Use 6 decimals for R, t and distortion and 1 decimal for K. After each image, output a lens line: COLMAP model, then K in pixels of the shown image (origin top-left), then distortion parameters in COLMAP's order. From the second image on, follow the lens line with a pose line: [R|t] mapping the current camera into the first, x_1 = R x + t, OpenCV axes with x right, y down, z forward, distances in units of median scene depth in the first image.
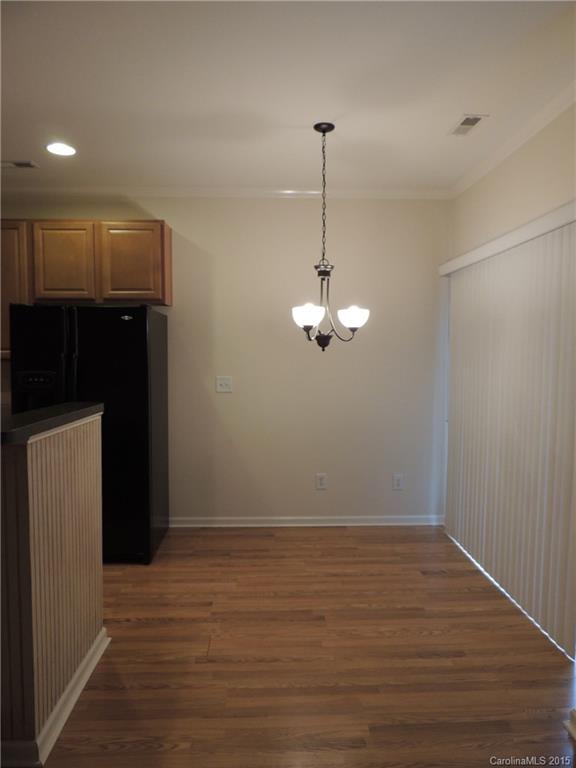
lens RADIAL K [[547.0, 0, 286.9], [0, 547.0, 386.2], [0, 0, 1]] dist [-0.022634, 0.007126]
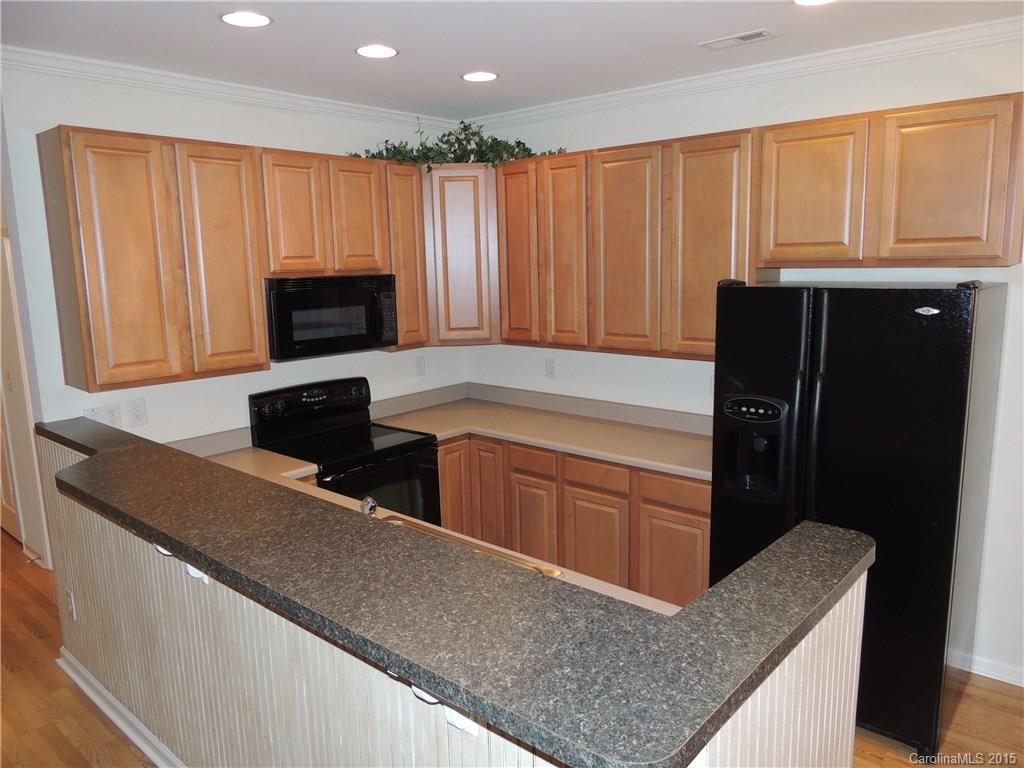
lens RADIAL K [[729.3, 0, 512.0], [0, 729.3, 386.3], [0, 0, 1]] dist [-0.022634, 0.007126]
pose [[0.726078, 0.097875, -0.680610, -0.121718], [-0.018344, 0.992223, 0.123116, -0.147484], [0.687367, -0.076907, 0.722227, 0.266164]]
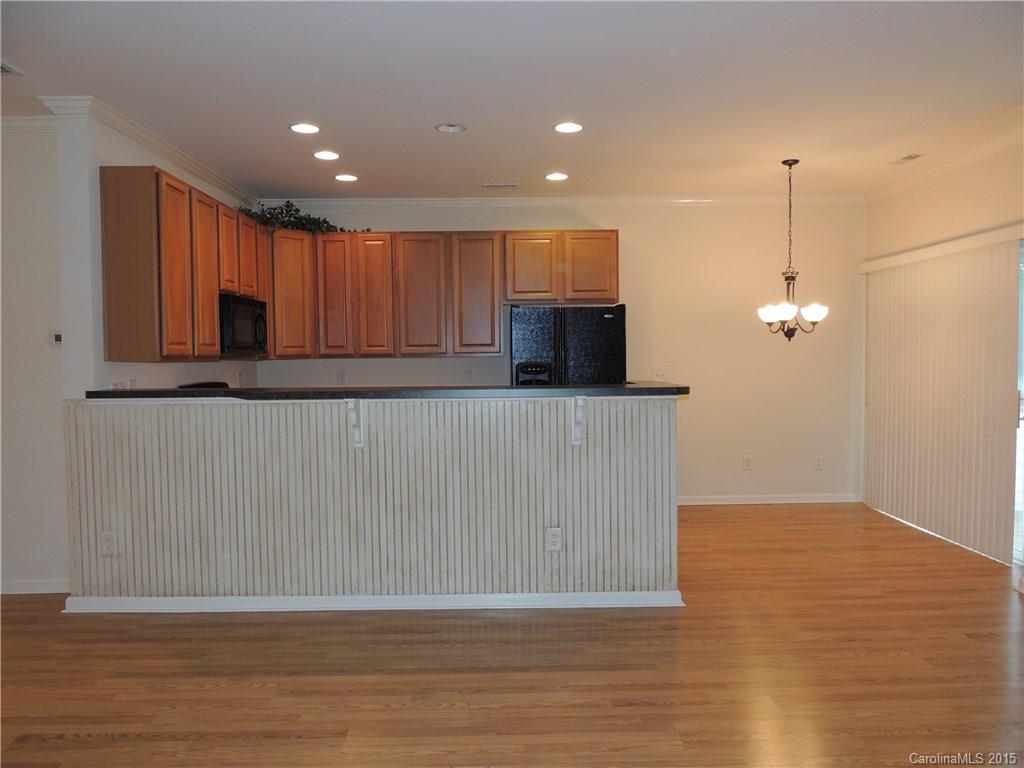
lens RADIAL K [[729.3, 0, 514.4], [0, 729.3, 390.3], [0, 0, 1]] dist [-0.022634, 0.007126]
pose [[0.999587, -0.014596, -0.024757, -0.517562], [0.014255, 0.999802, -0.013885, 0.061089], [0.024955, 0.013527, 0.999597, -0.657887]]
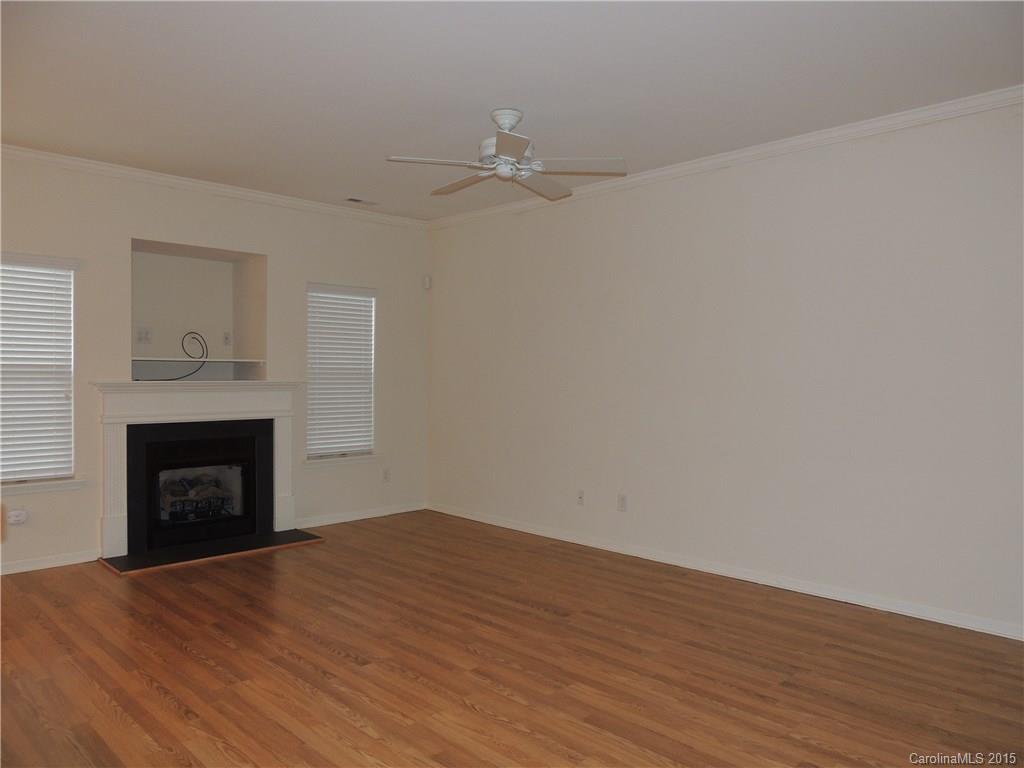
lens RADIAL K [[729.3, 0, 513.3], [0, 729.3, 383.3], [0, 0, 1]] dist [-0.022634, 0.007126]
pose [[-0.669282, -0.023351, 0.742641, -1.298617], [0.033845, 0.997510, 0.061866, 0.002420], [-0.742237, 0.066540, -0.666826, 0.502356]]
